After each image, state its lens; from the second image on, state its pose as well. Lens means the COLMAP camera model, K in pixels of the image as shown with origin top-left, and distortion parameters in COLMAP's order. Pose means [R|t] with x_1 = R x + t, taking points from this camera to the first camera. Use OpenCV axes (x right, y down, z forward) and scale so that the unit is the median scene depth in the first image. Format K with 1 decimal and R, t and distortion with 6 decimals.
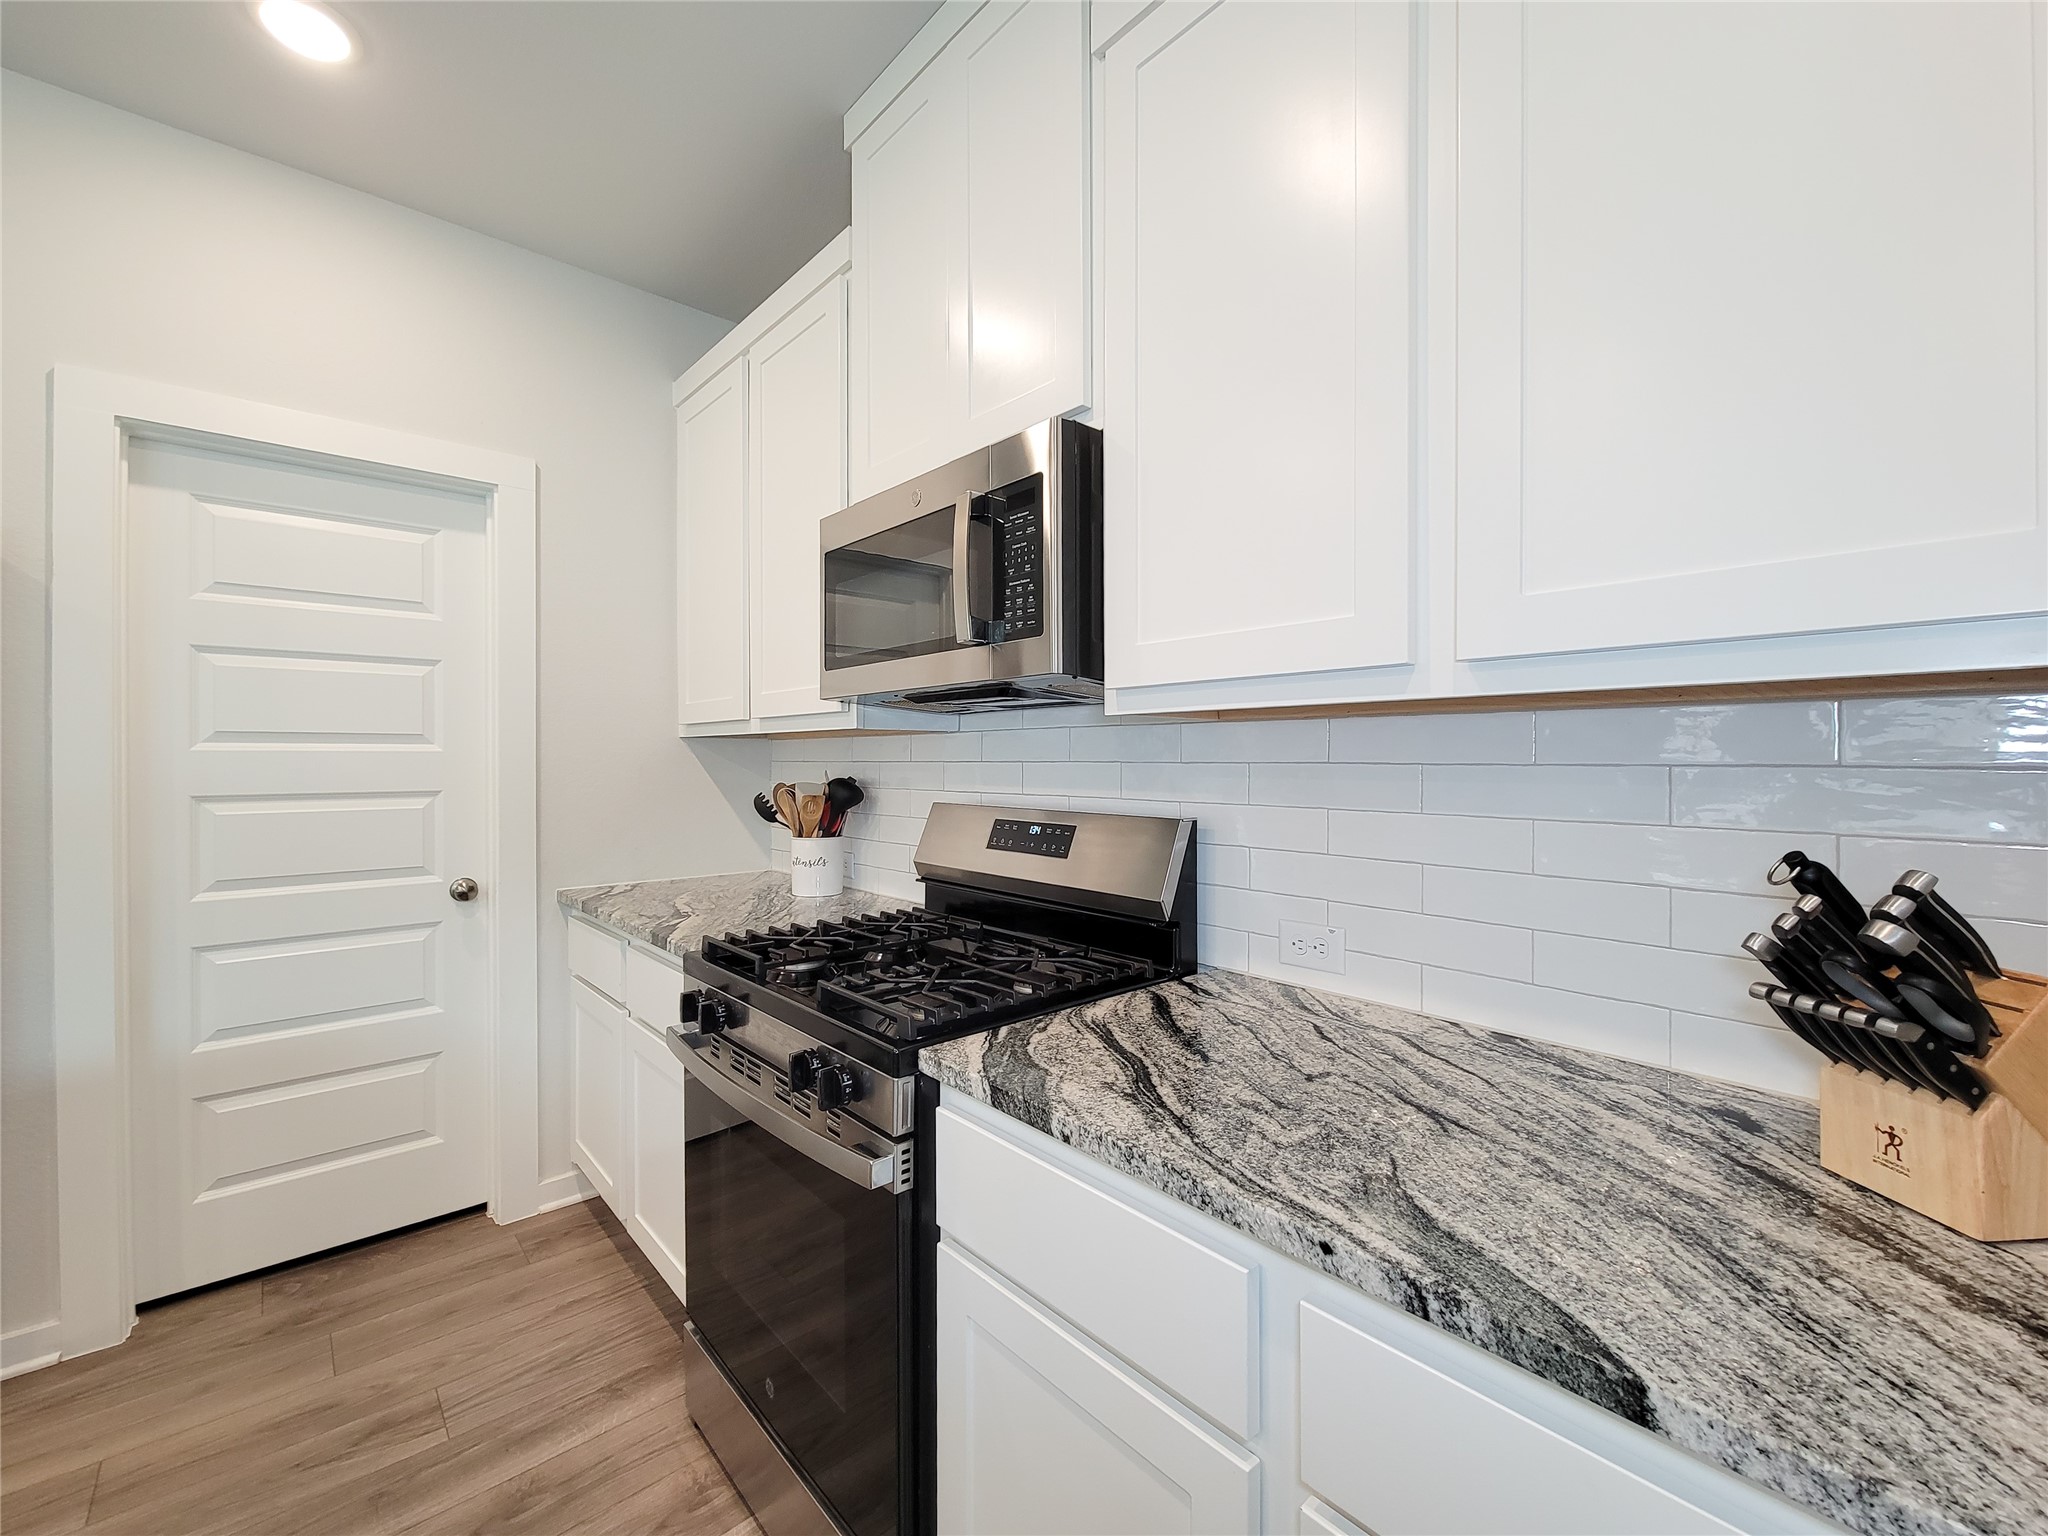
lens RADIAL K [[843.7, 0, 1029.1], [0, 843.7, 762.1], [0, 0, 1]] dist [0.002261, -0.001859]
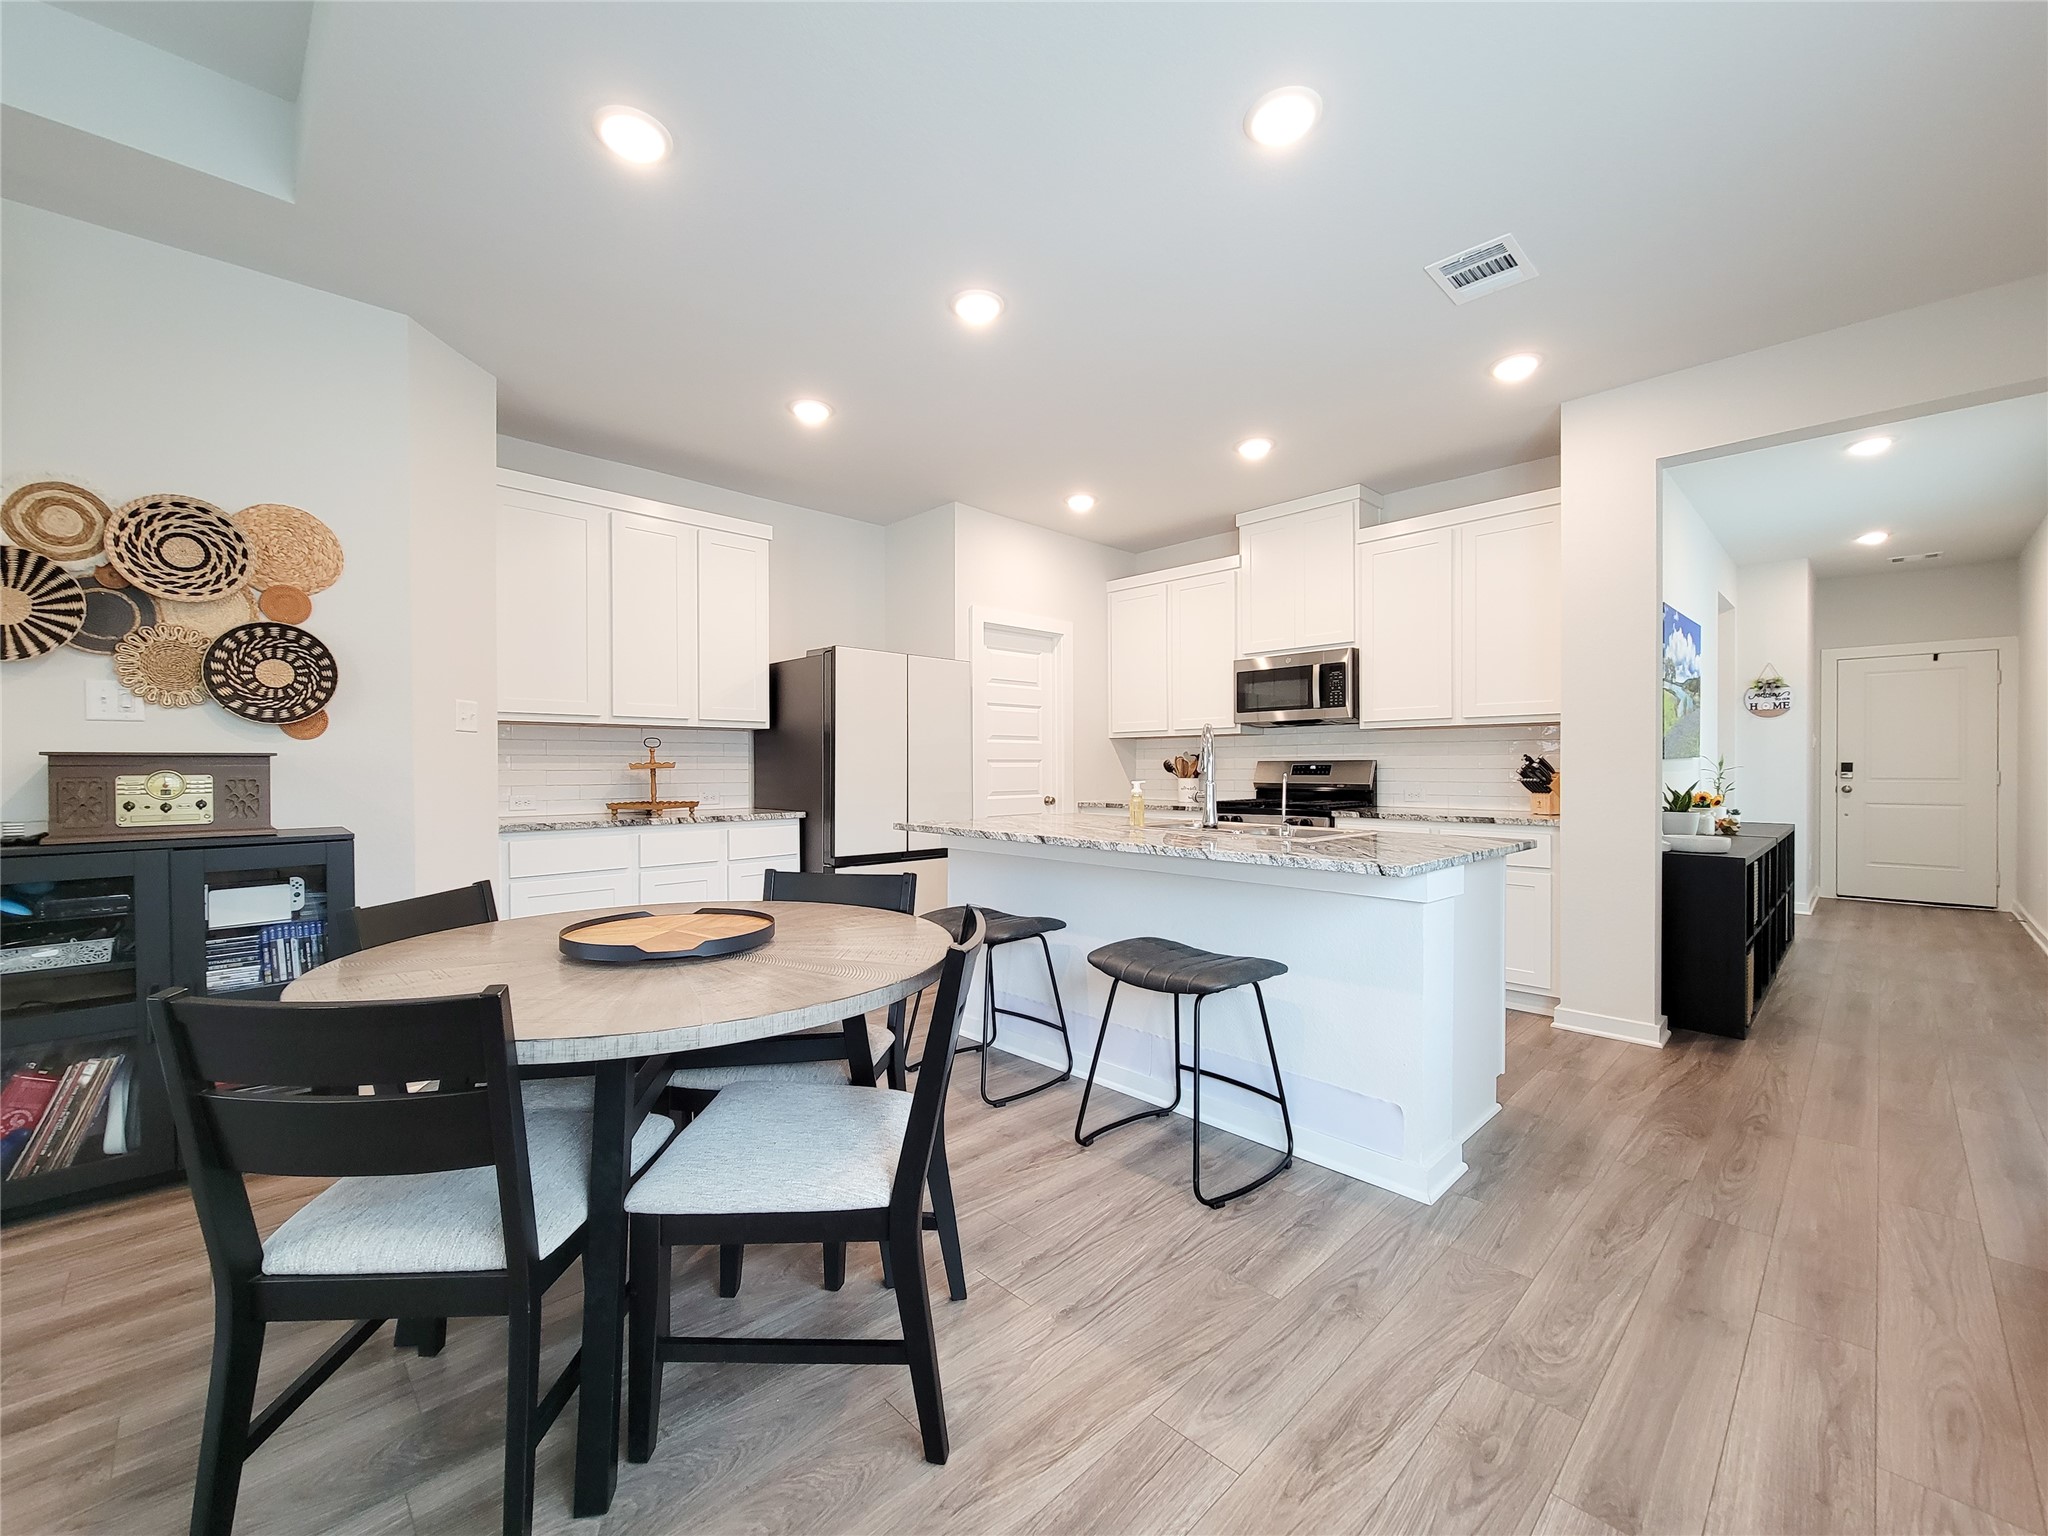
lens RADIAL K [[833.5, 0, 1014.4], [0, 833.5, 772.4], [0, 0, 1]] dist [0.002066, -0.003556]
pose [[0.999272, -0.005039, 0.037809, -1.300948], [0.004956, 0.999985, 0.002285, 0.098077], [-0.037820, -0.002096, 0.999282, -2.131530]]
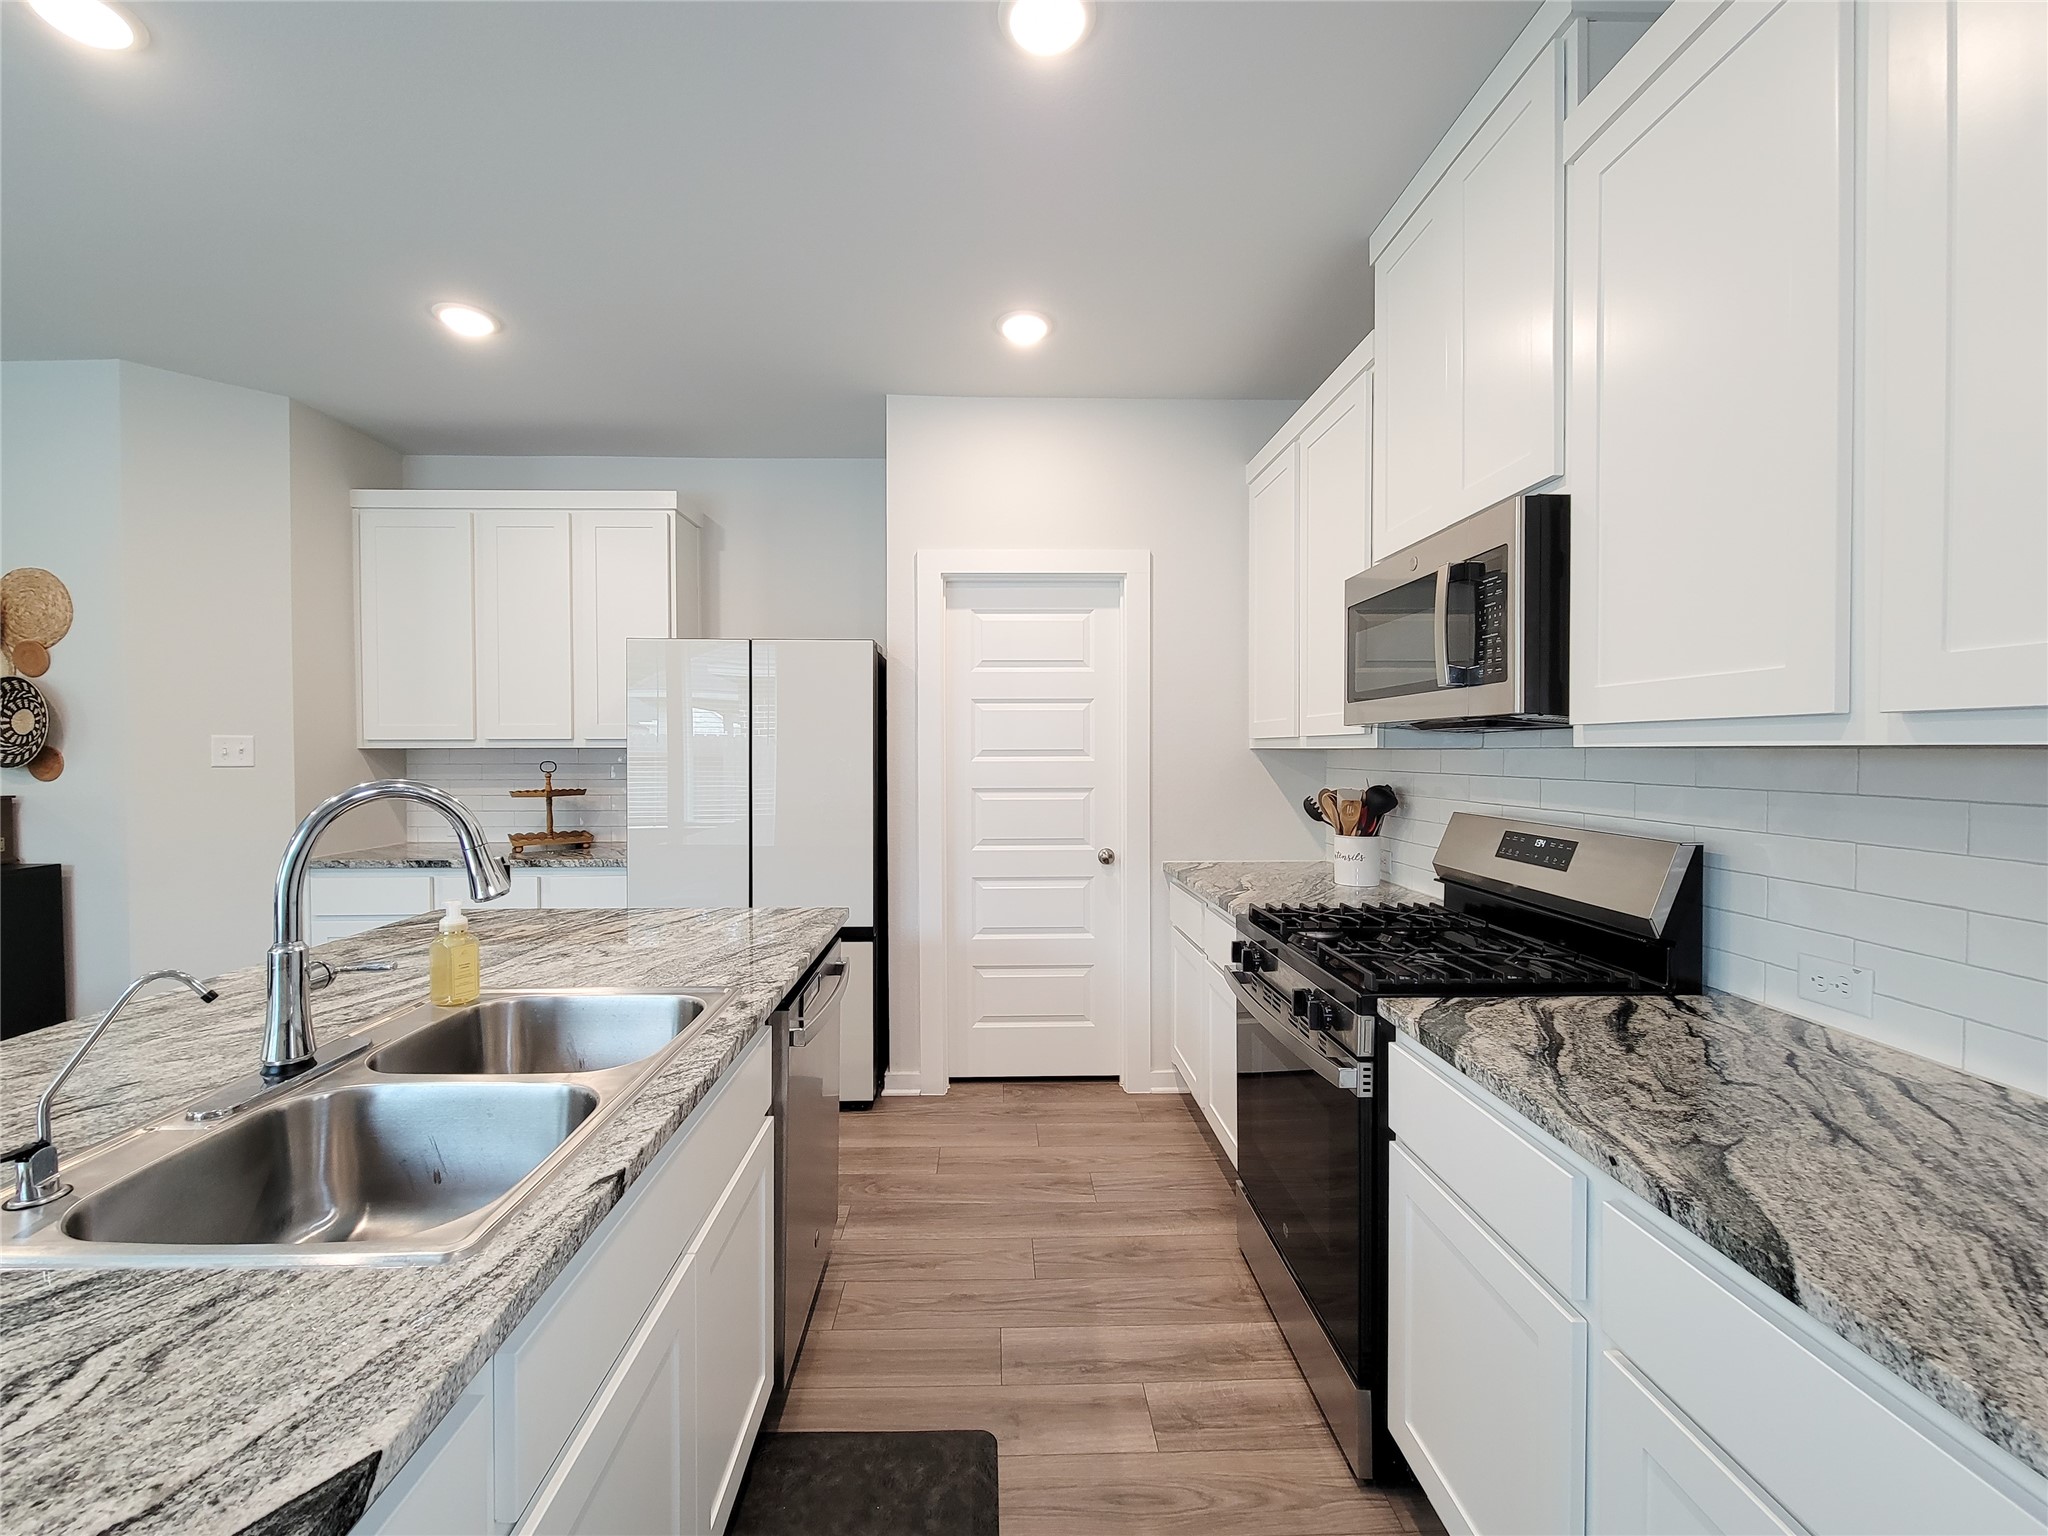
lens RADIAL K [[840.2, 0, 1010.9], [0, 840.2, 762.5], [0, 0, 1]] dist [-0.001949, -0.000543]
pose [[0.759386, 0.007660, -0.650595, 0.218129], [0.000761, 0.999920, 0.012661, -0.043331], [0.650640, -0.010110, 0.759319, -0.303590]]
